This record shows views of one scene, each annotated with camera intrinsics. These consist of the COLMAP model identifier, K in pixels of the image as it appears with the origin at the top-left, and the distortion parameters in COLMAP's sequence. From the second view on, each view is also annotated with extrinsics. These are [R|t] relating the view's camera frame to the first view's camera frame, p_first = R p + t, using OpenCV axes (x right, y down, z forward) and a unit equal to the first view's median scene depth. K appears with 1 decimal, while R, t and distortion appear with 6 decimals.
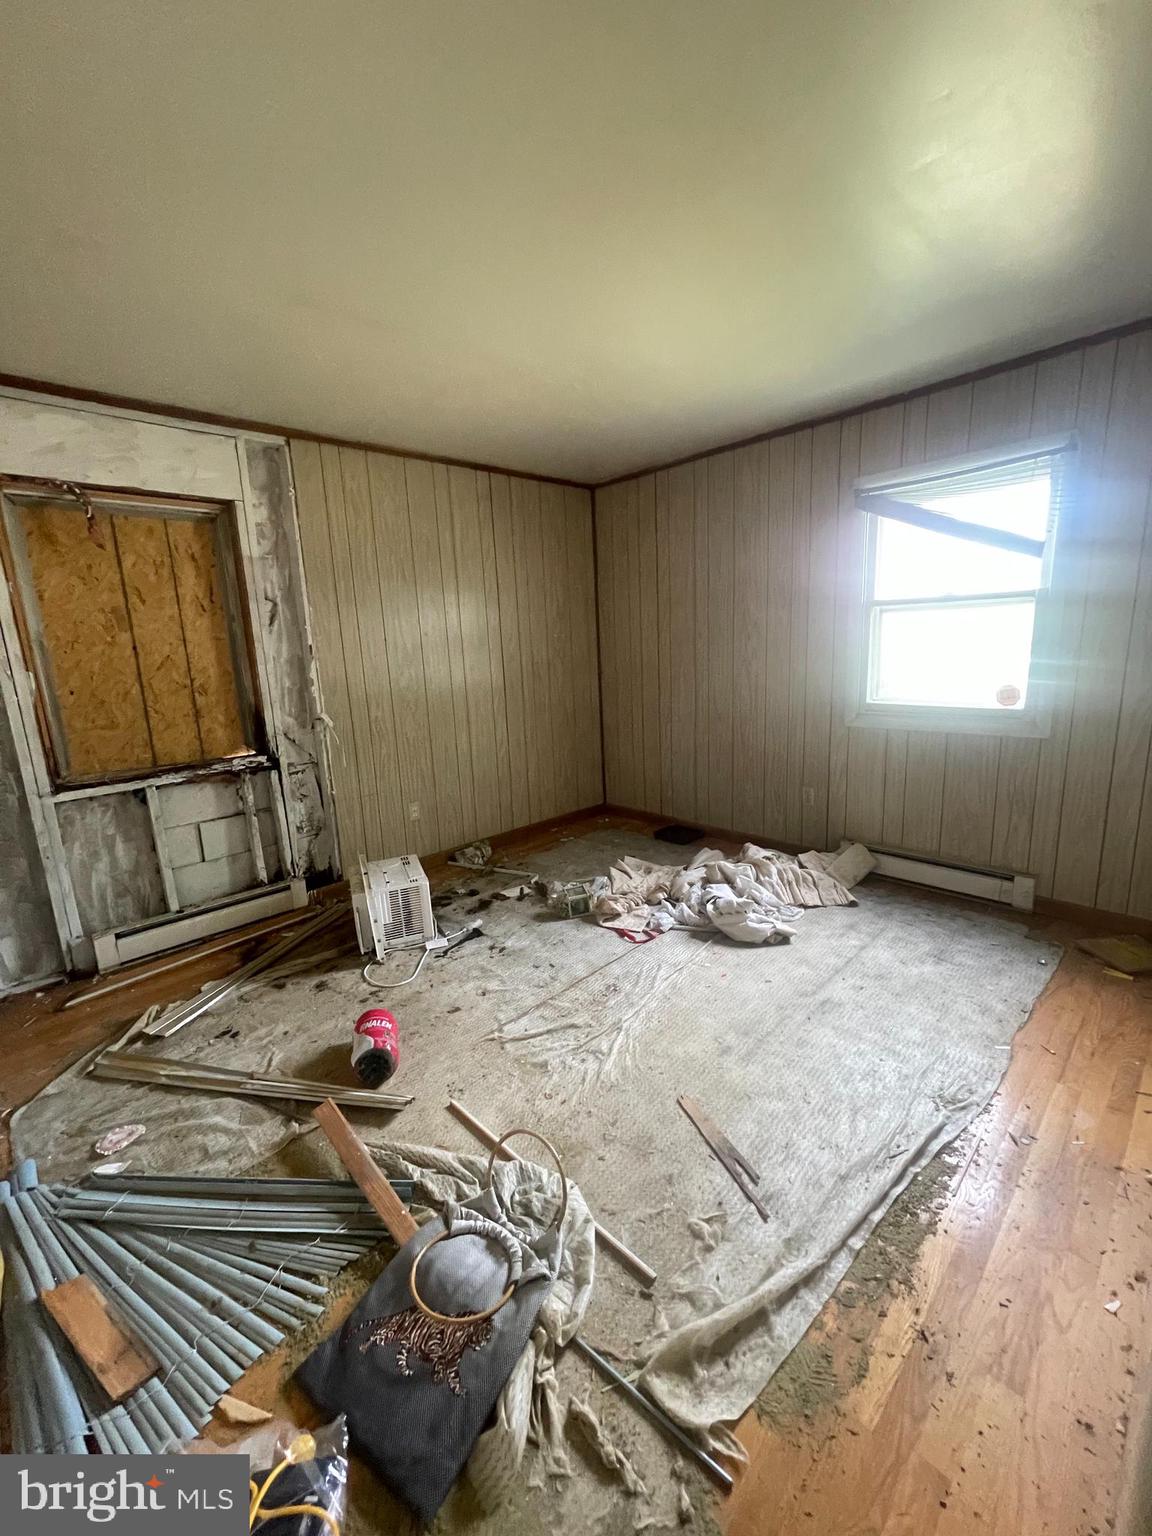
lens RADIAL K [[616.9, 0, 574.9], [0, 616.9, 766.3], [0, 0, 1]] dist [-0.002097, 0.000652]
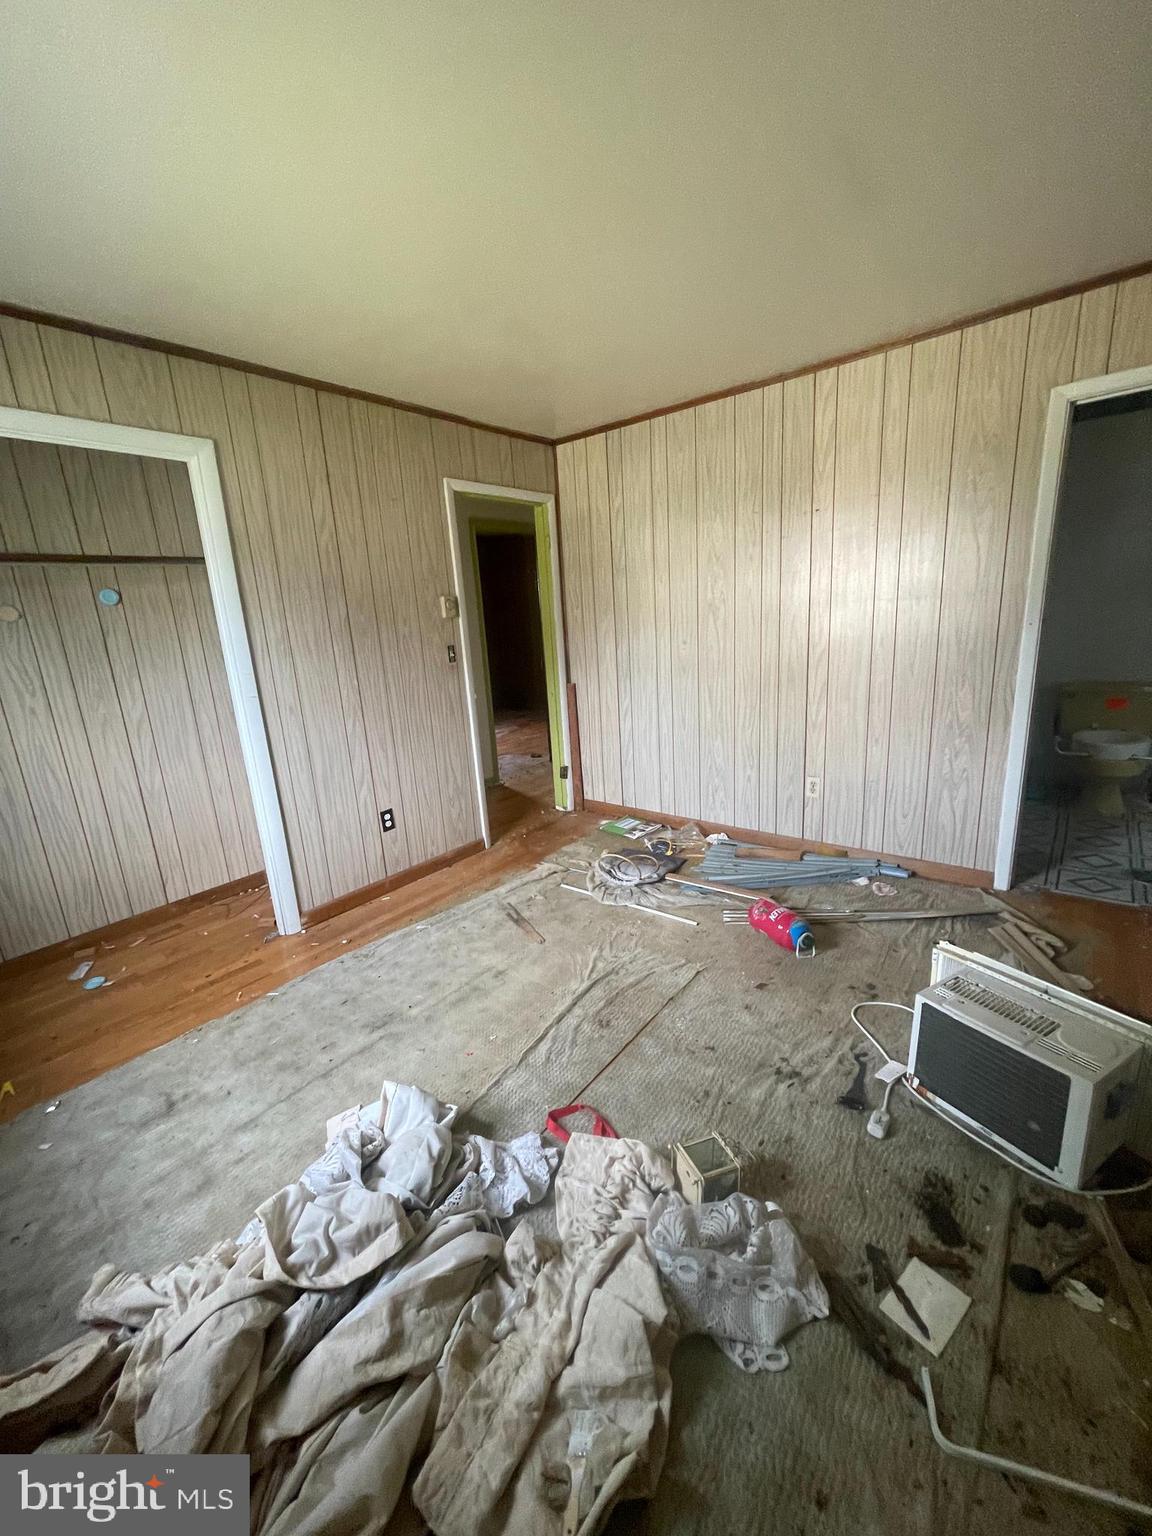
lens RADIAL K [[616.9, 0, 576.4], [0, 616.9, 766.5], [0, 0, 1]] dist [-0.002097, 0.000652]
pose [[-0.985791, 0.136644, -0.097693, 0.130392], [0.080343, 0.894314, 0.440168, -0.341172], [0.147515, 0.426065, -0.892585, 1.569116]]
